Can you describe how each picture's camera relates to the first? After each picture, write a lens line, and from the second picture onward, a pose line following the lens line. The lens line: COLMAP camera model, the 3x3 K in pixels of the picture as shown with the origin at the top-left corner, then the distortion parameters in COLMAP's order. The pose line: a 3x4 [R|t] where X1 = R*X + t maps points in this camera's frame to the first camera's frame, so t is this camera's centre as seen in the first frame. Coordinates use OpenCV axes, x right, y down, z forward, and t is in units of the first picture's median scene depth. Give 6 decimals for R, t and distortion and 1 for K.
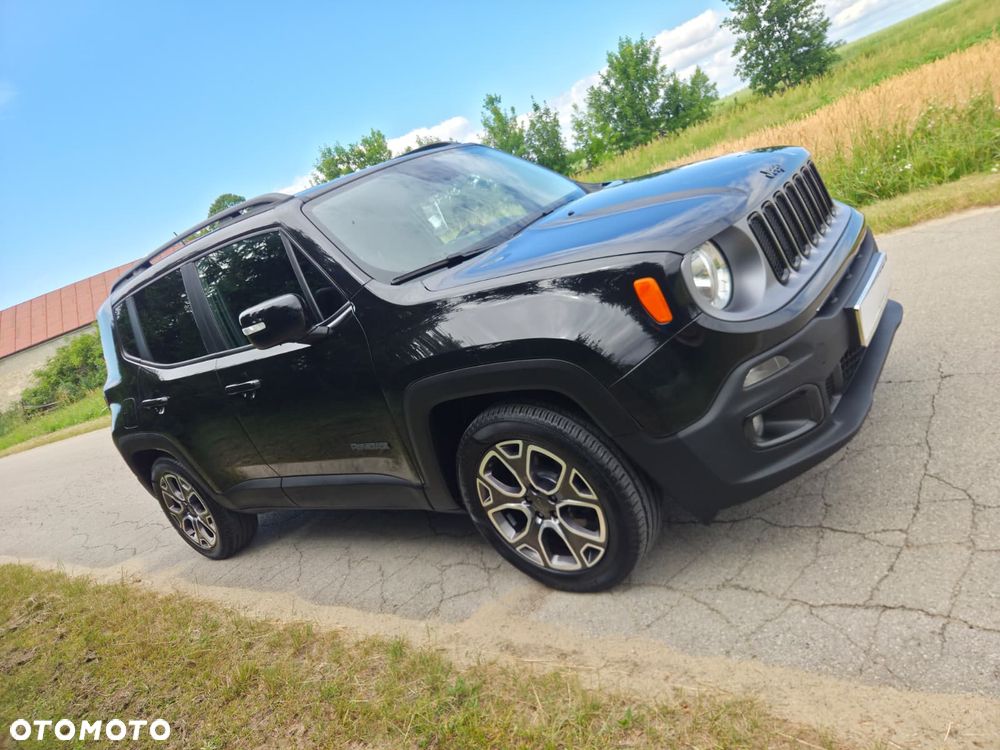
lens RADIAL K [[681.2, 0, 497.7], [0, 681.2, 360.4], [0, 0, 1]] dist [0.061617, -0.051097]
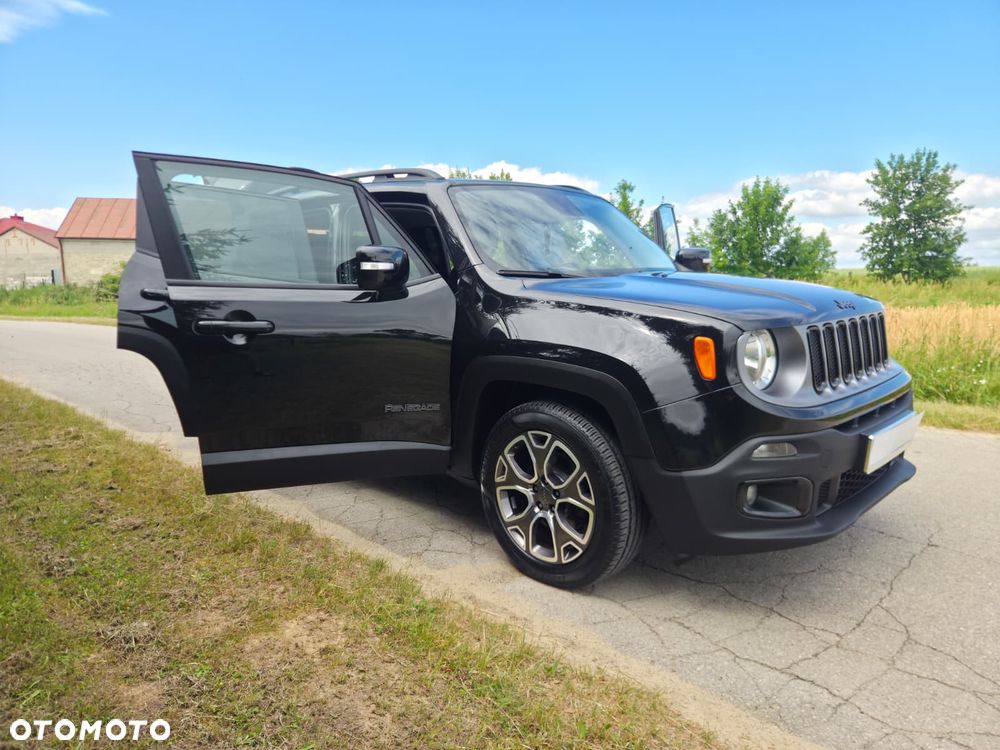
lens RADIAL K [[681.2, 0, 497.7], [0, 681.2, 372.0], [0, 0, 1]] dist [0.061617, -0.051097]
pose [[0.920316, 0.384540, -0.071744, -0.005626], [-0.388705, 0.919571, -0.057425, 0.105260], [0.043891, 0.080737, 0.995769, -0.138403]]
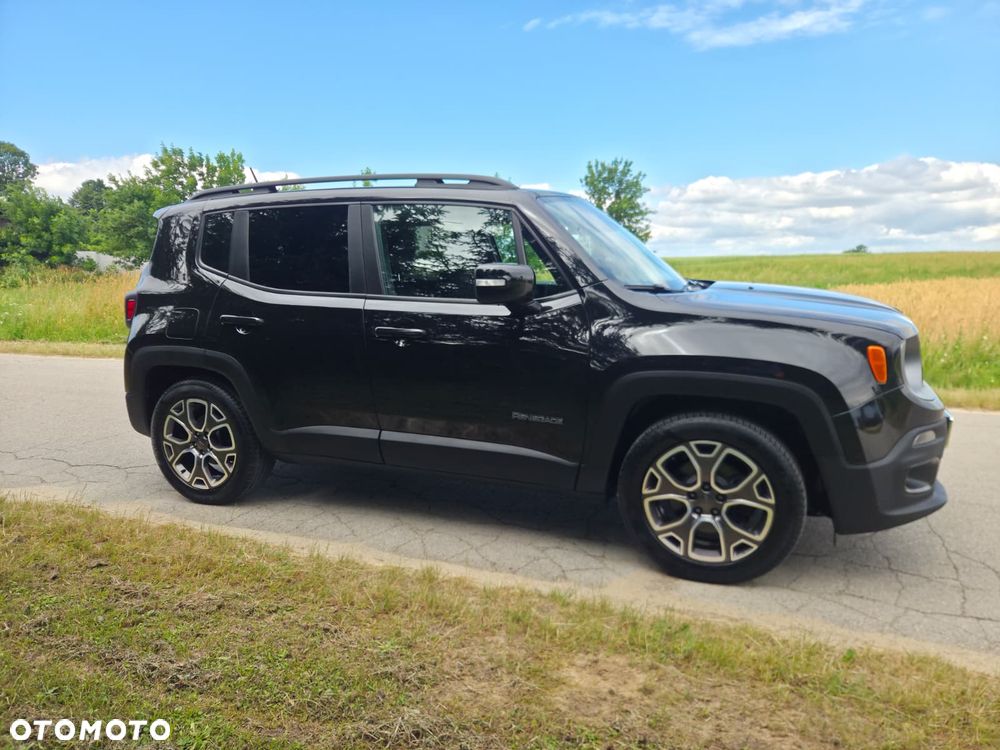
lens RADIAL K [[681.2, 0, 488.8], [0, 681.2, 379.1], [0, 0, 1]] dist [0.061617, -0.051097]
pose [[0.894118, 0.320586, 0.312695, -0.657173], [-0.279872, 0.945101, -0.168687, 0.287925], [-0.349607, 0.063312, 0.934755, -0.010711]]
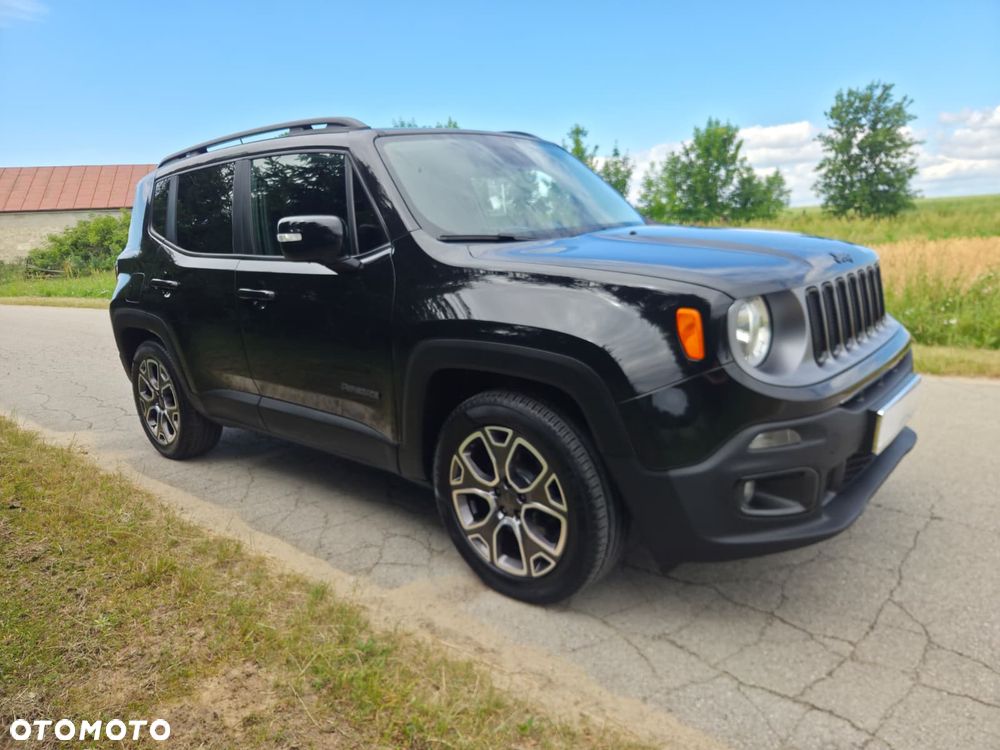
lens RADIAL K [[681.2, 0, 497.8], [0, 681.2, 376.7], [0, 0, 1]] dist [0.061617, -0.051097]
pose [[0.942990, 0.332764, 0.006076, -0.013893], [-0.332695, 0.942980, -0.010168, 0.053074], [-0.009113, 0.007566, 0.999930, 0.018241]]
